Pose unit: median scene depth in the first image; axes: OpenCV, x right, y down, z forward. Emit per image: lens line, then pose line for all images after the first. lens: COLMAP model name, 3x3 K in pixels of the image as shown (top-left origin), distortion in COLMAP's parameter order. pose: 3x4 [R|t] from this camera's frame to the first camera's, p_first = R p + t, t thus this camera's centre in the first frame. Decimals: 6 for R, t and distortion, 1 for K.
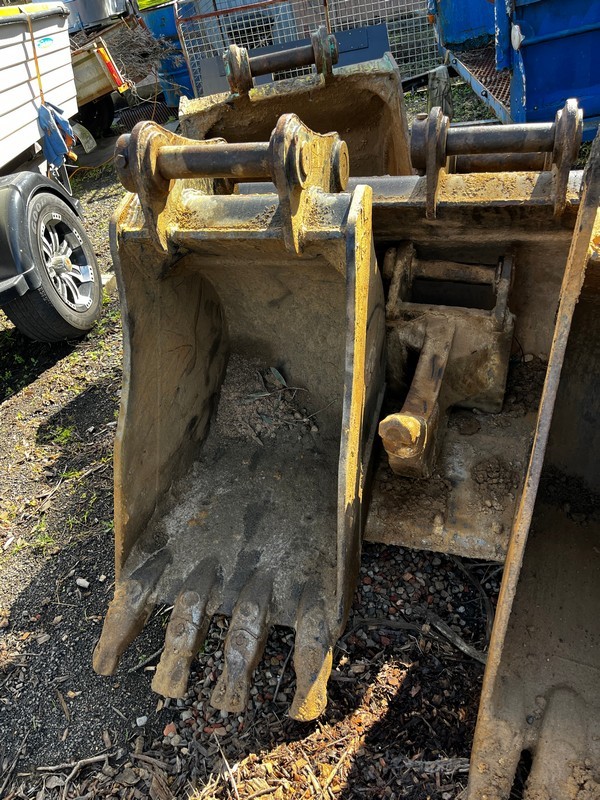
lens RADIAL K [[616.0, 0, 305.3], [0, 616.0, 400.0], [0, 0, 1]] dist [0.070441, -0.102041]
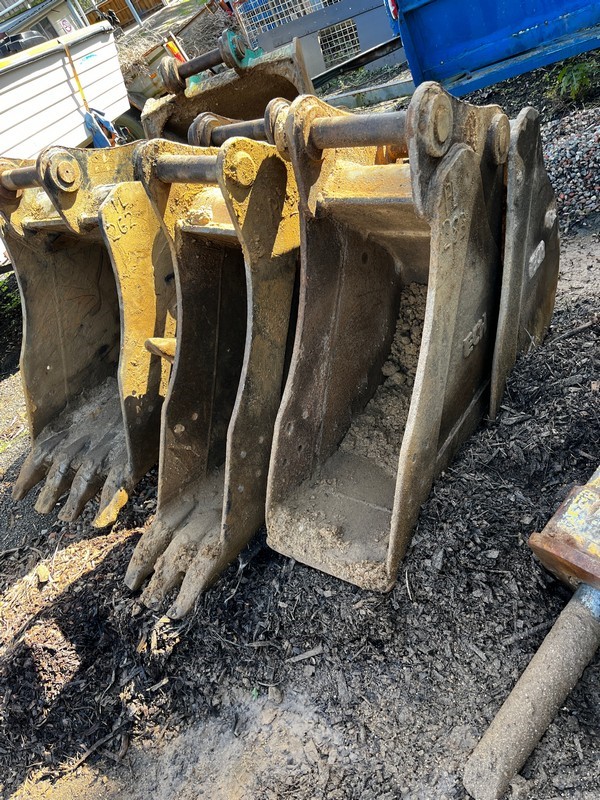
lens RADIAL K [[616.0, 0, 298.2], [0, 616.0, 399.4], [0, 0, 1]] dist [0.070441, -0.102041]
pose [[0.950177, 0.012242, -0.311472, 0.754952], [0.013494, 0.996676, 0.080337, 0.046248], [0.311420, -0.080537, 0.946853, -0.255660]]
